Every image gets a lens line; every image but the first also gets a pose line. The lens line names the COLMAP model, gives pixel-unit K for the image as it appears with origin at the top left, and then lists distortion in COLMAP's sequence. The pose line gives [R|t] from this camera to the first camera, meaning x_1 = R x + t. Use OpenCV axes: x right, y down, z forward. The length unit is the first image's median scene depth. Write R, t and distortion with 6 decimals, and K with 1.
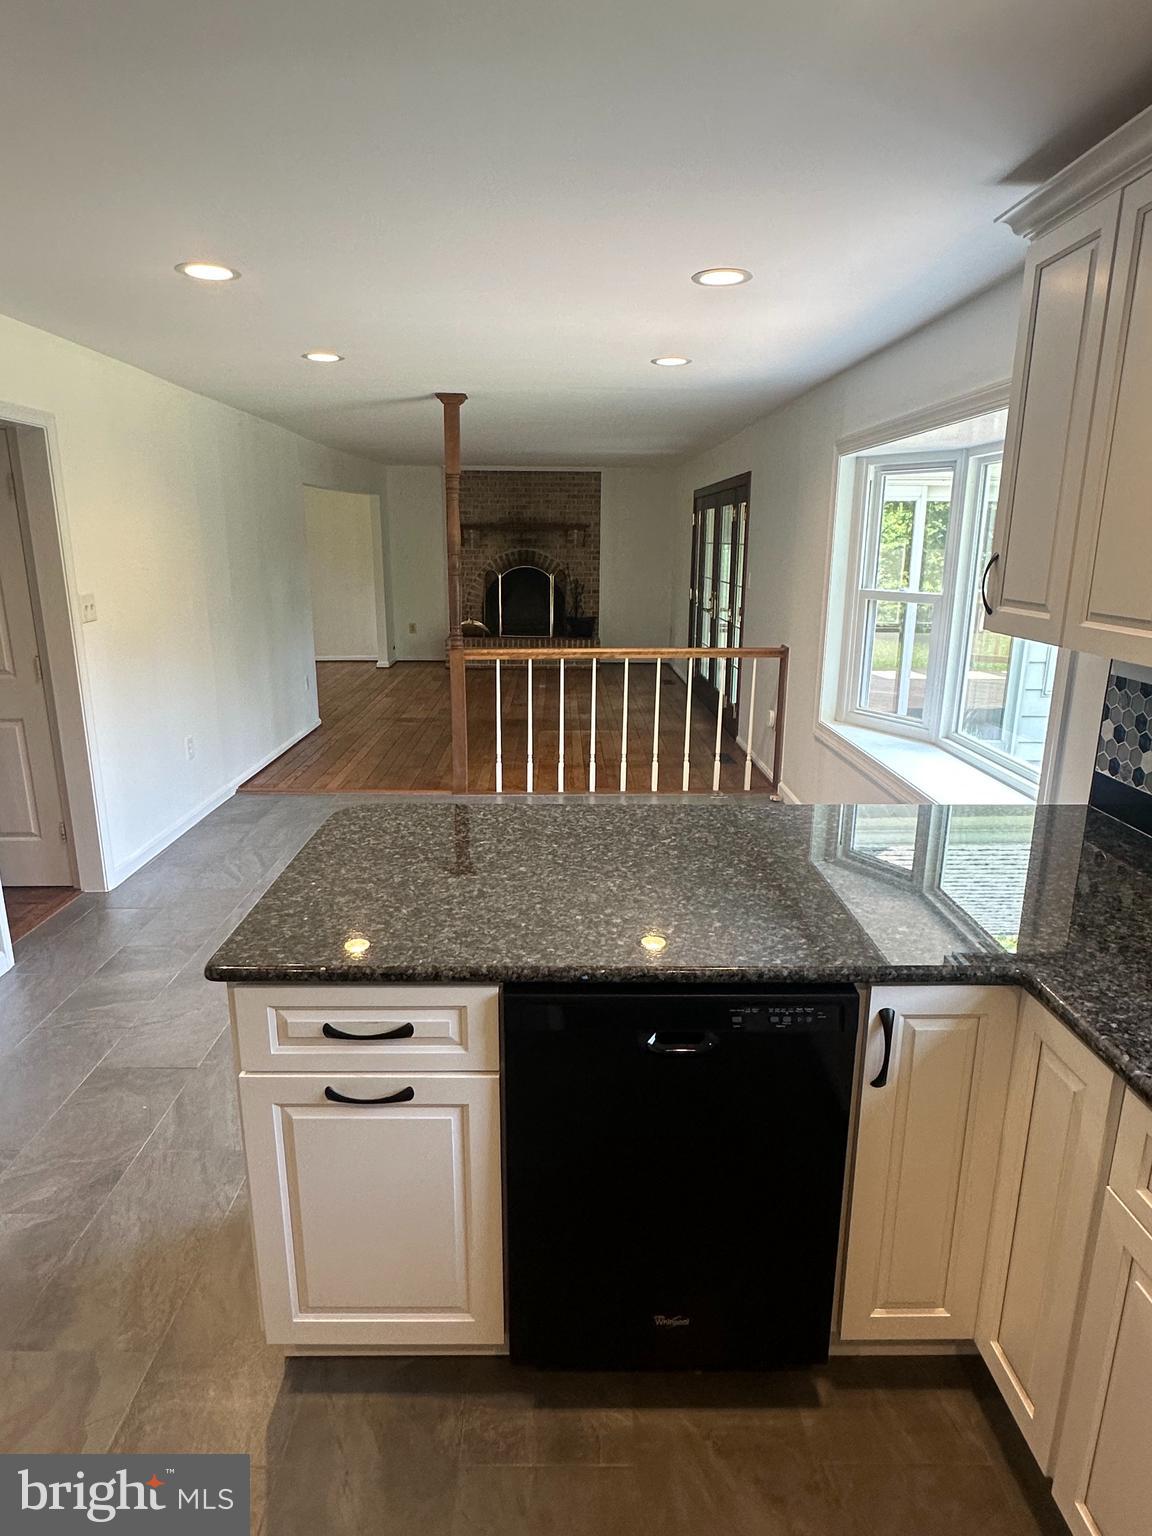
lens RADIAL K [[893.8, 0, 565.2], [0, 893.8, 776.7], [0, 0, 1]] dist [-0.006361, -0.000300]
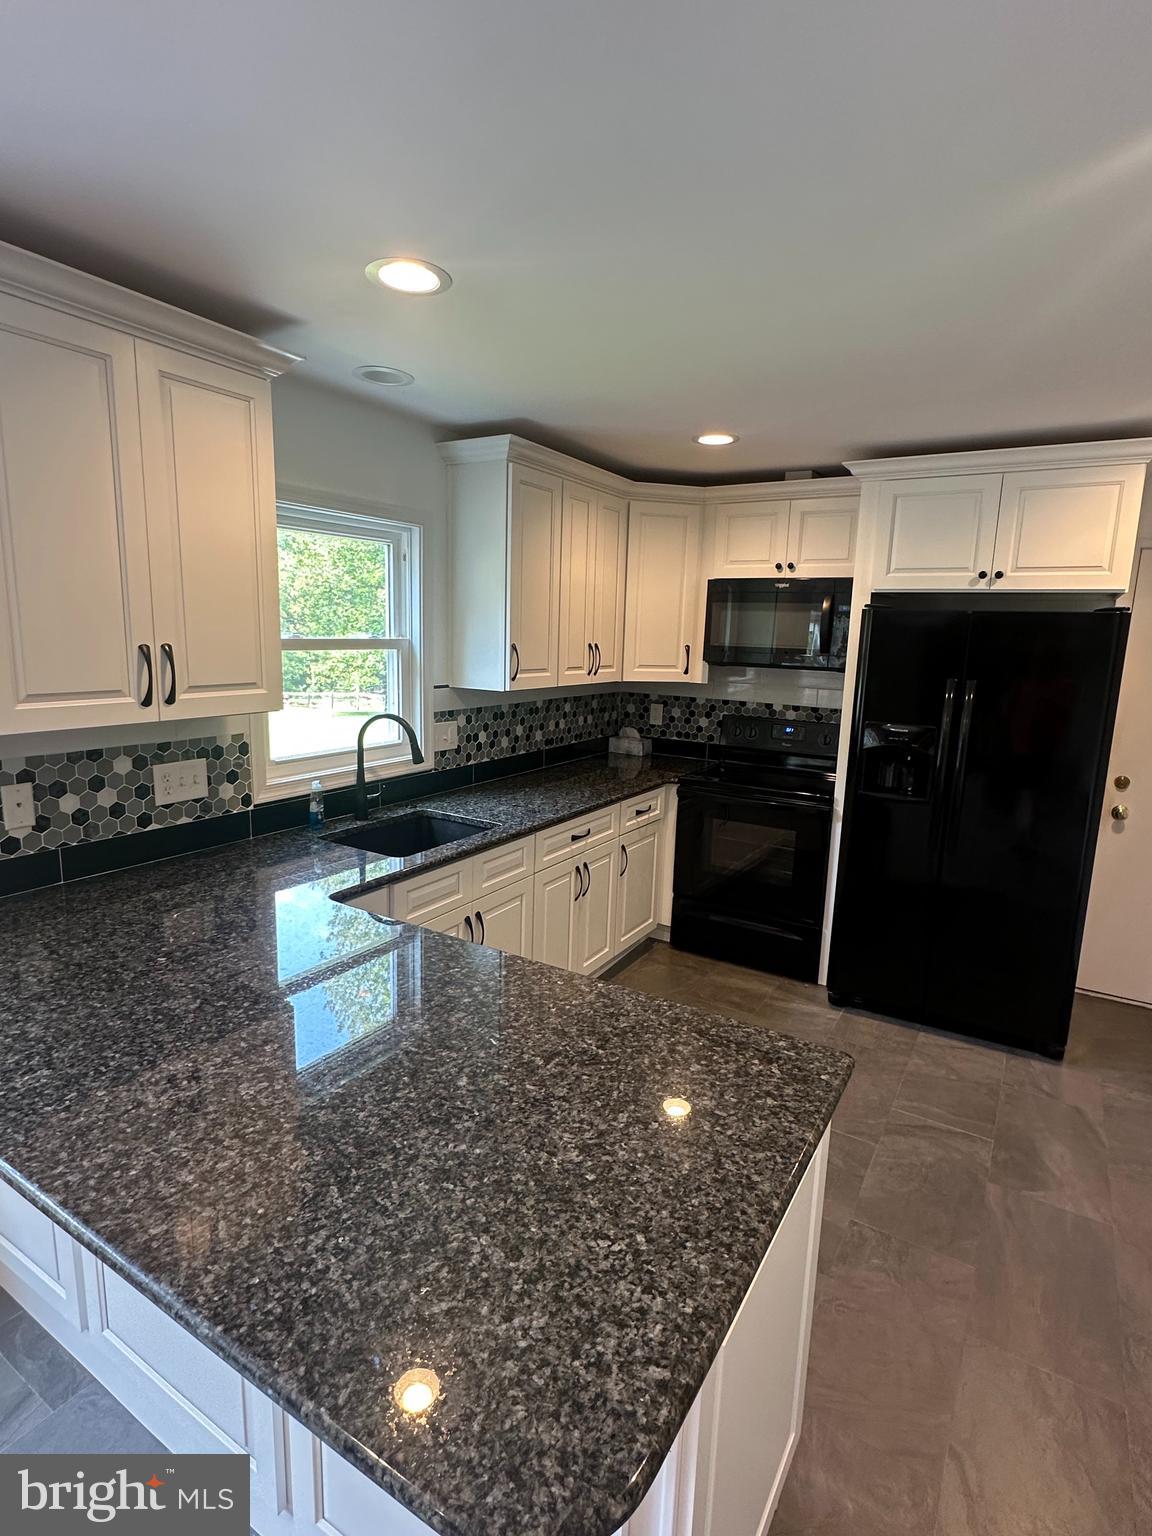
lens RADIAL K [[771.2, 0, 577.0], [0, 771.2, 766.8], [0, 0, 1]] dist [0.000569, -0.000568]
pose [[-0.848819, -0.119552, 0.514989, -0.454787], [0.101599, 0.919055, 0.380810, -0.396670], [-0.518829, 0.375561, -0.767965, 1.426504]]
